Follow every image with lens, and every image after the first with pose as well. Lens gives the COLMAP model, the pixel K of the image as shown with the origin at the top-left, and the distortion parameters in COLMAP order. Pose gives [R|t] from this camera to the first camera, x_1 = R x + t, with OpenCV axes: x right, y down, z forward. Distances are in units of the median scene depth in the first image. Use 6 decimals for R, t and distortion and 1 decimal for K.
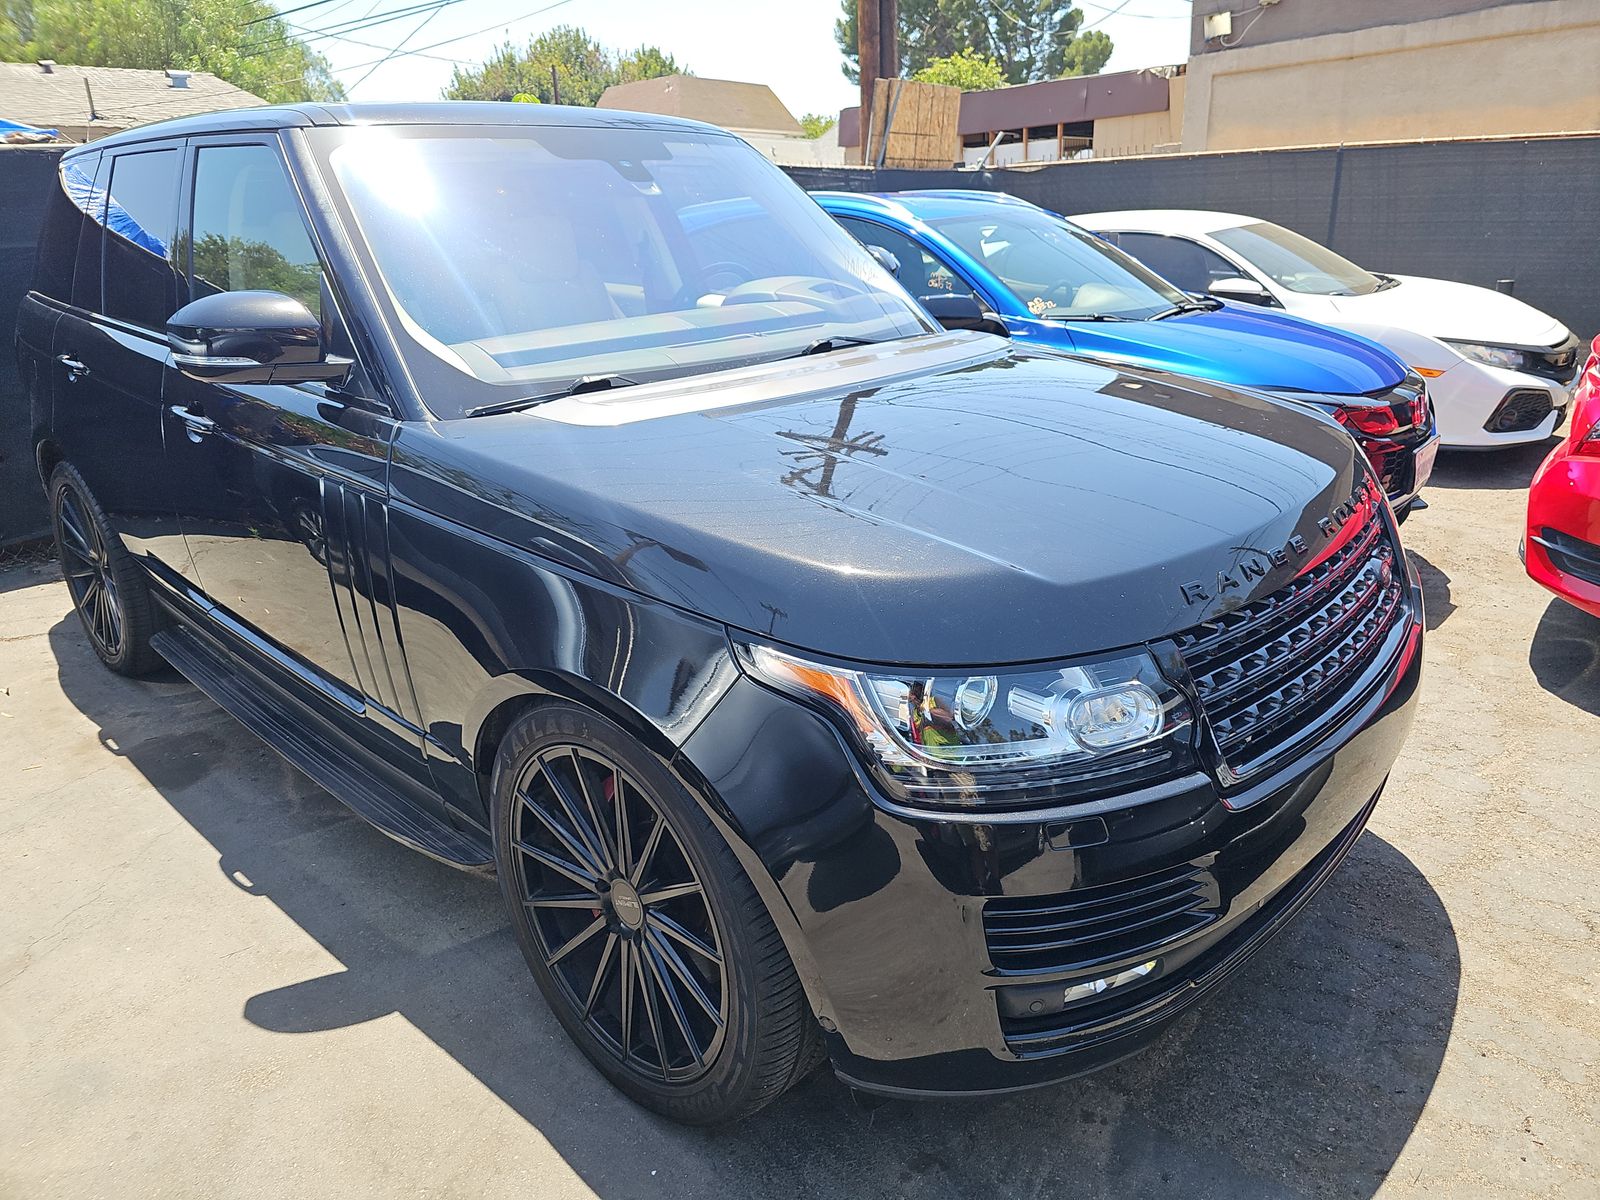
lens RADIAL K [[997.1, 0, 802.1], [0, 997.1, 592.6], [0, 0, 1]] dist [0.038537, -0.034357]
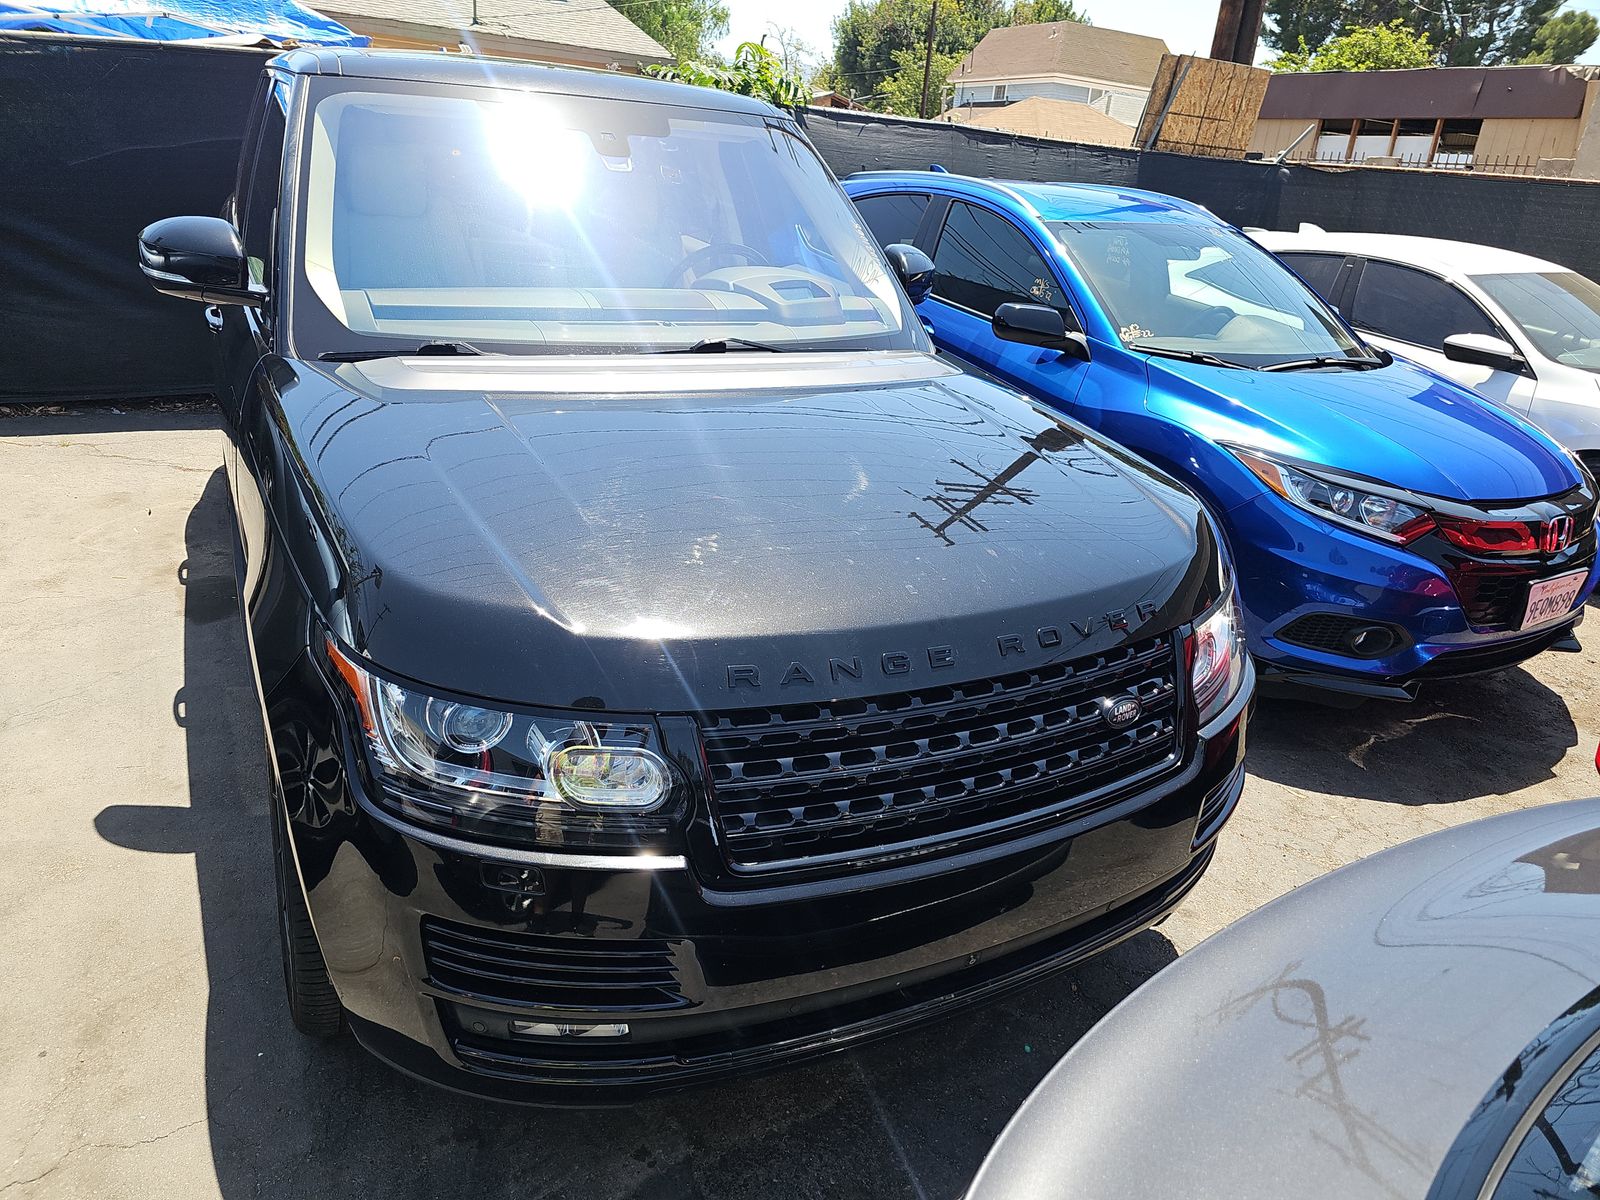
lens RADIAL K [[997.1, 0, 802.1], [0, 997.1, 592.6], [0, 0, 1]] dist [0.038537, -0.034357]
pose [[0.937712, 0.230010, -0.260367, 0.100503], [-0.217717, 0.973086, 0.075522, -0.024347], [0.270731, -0.014132, 0.962551, 0.014359]]
